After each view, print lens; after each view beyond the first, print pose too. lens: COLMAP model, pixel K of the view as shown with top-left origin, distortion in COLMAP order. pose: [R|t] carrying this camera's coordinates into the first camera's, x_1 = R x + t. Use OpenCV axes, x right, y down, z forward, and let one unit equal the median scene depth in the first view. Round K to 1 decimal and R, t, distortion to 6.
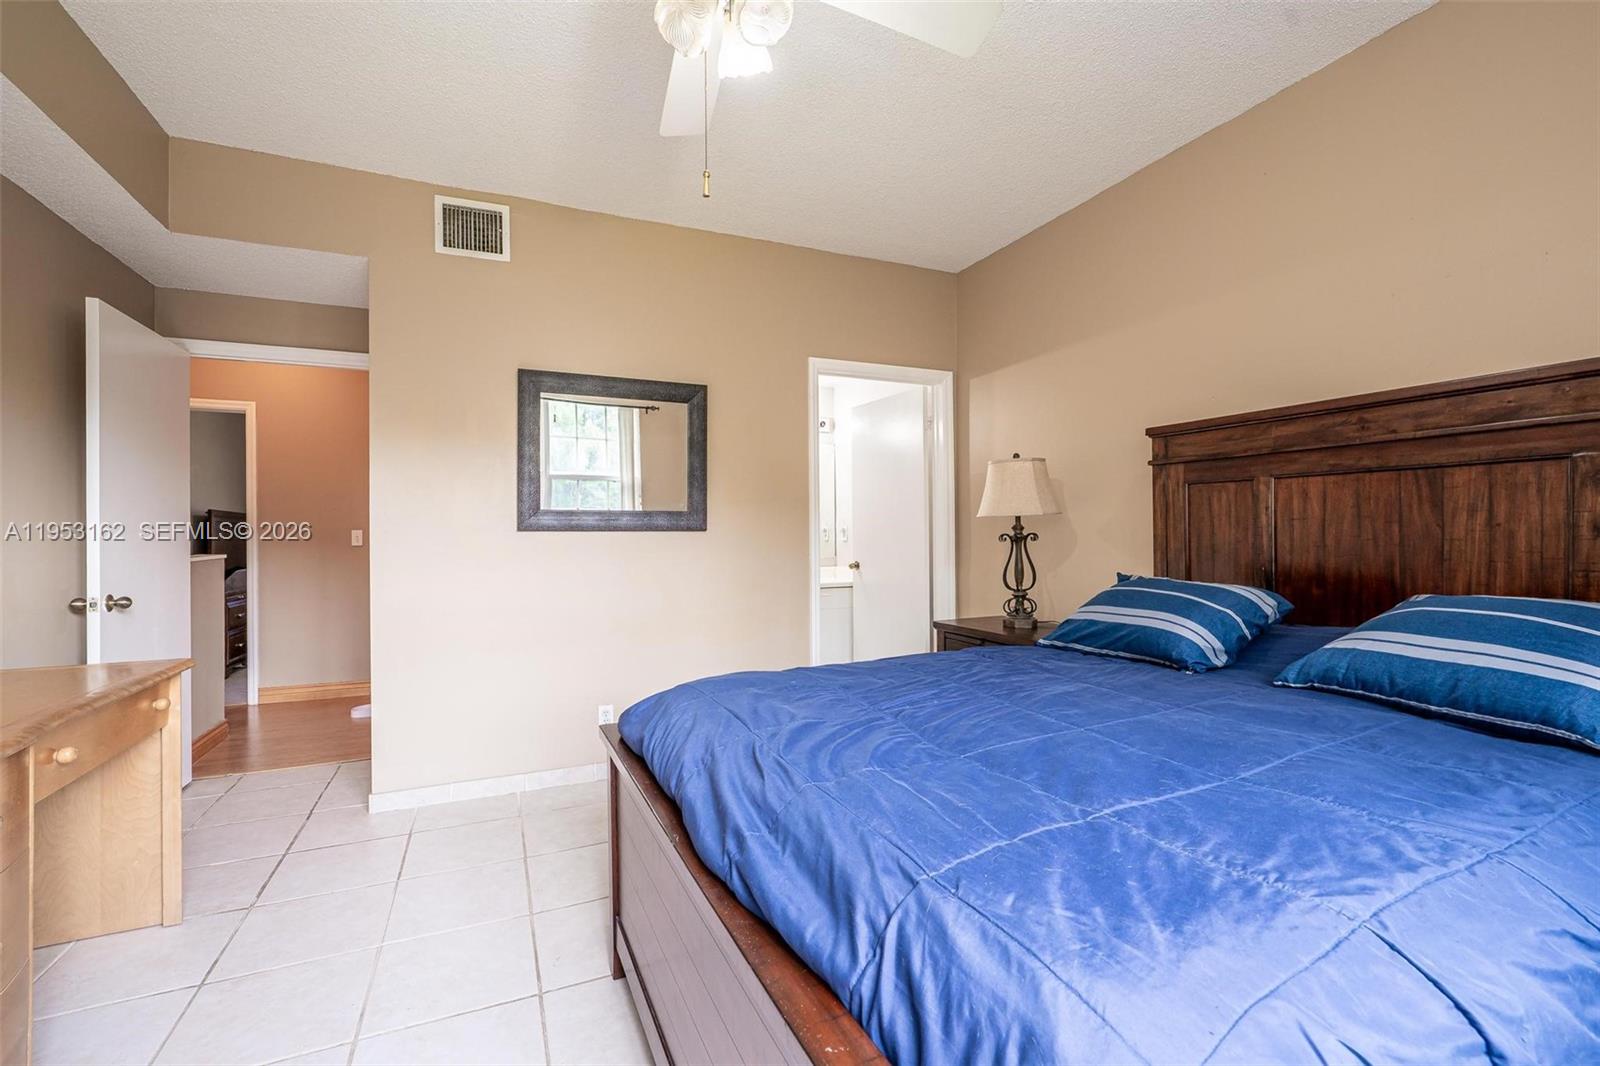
lens RADIAL K [[693.1, 0, 800.0], [0, 693.1, 533.0], [0, 0, 1]] dist [-0.000040, -0.000078]
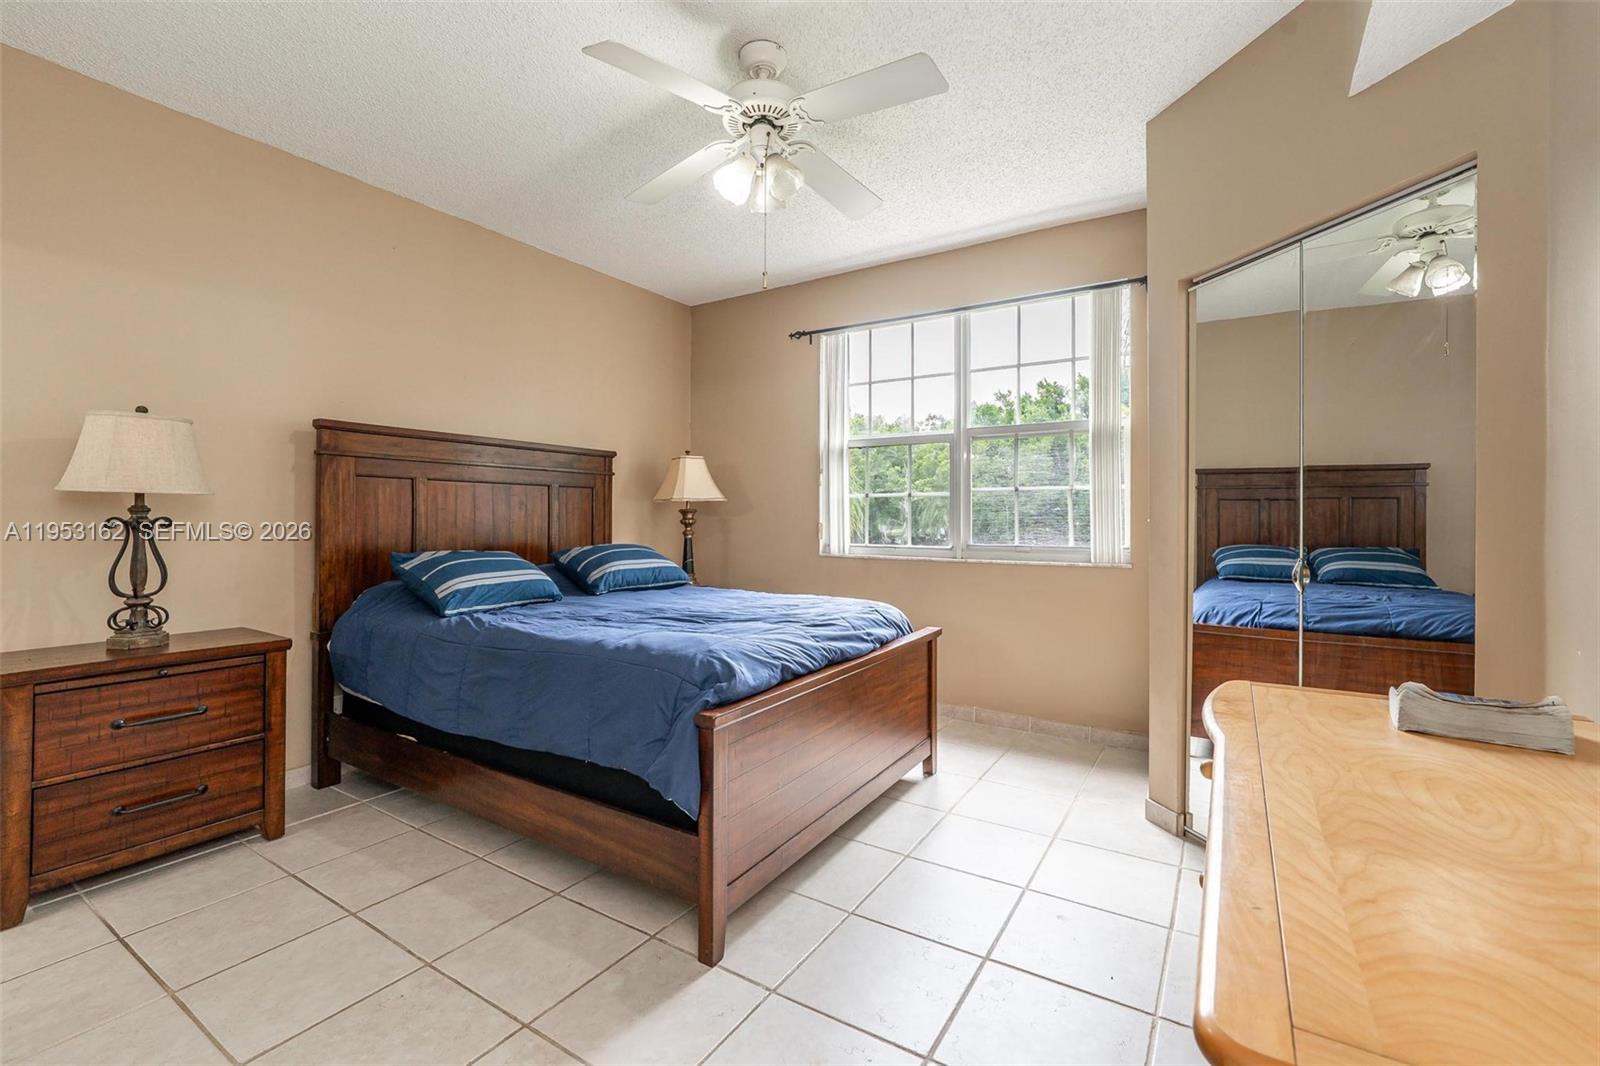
lens RADIAL K [[693.1, 0, 800.0], [0, 693.1, 533.0], [0, 0, 1]] dist [-0.000040, -0.000078]
pose [[-0.550025, -0.012675, 0.835052, -0.666438], [0.001606, 0.999867, 0.016235, 0.006289], [-0.835147, 0.010271, -0.549931, 0.828200]]
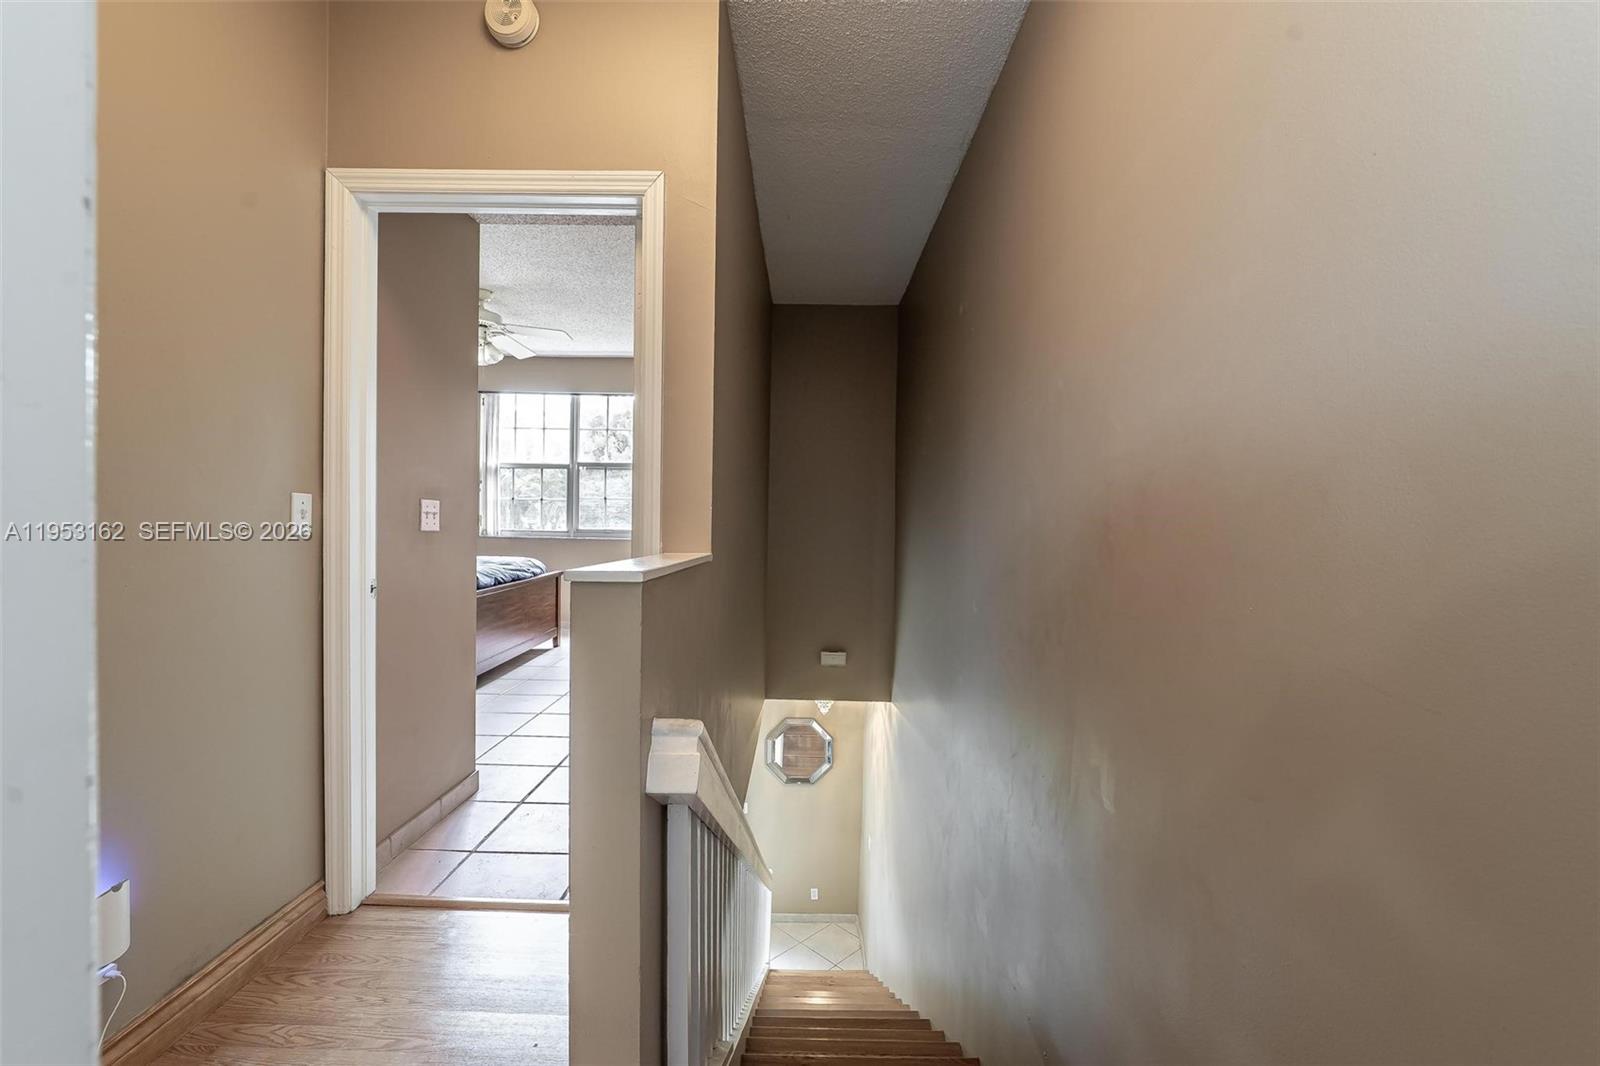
lens RADIAL K [[693.1, 0, 800.0], [0, 693.1, 533.0], [0, 0, 1]] dist [-0.000040, -0.000078]
pose [[-0.902751, -0.024481, 0.429466, -1.687645], [-0.015579, 0.999585, 0.024233, -0.009260], [-0.429881, 0.015186, -0.902758, 1.903730]]
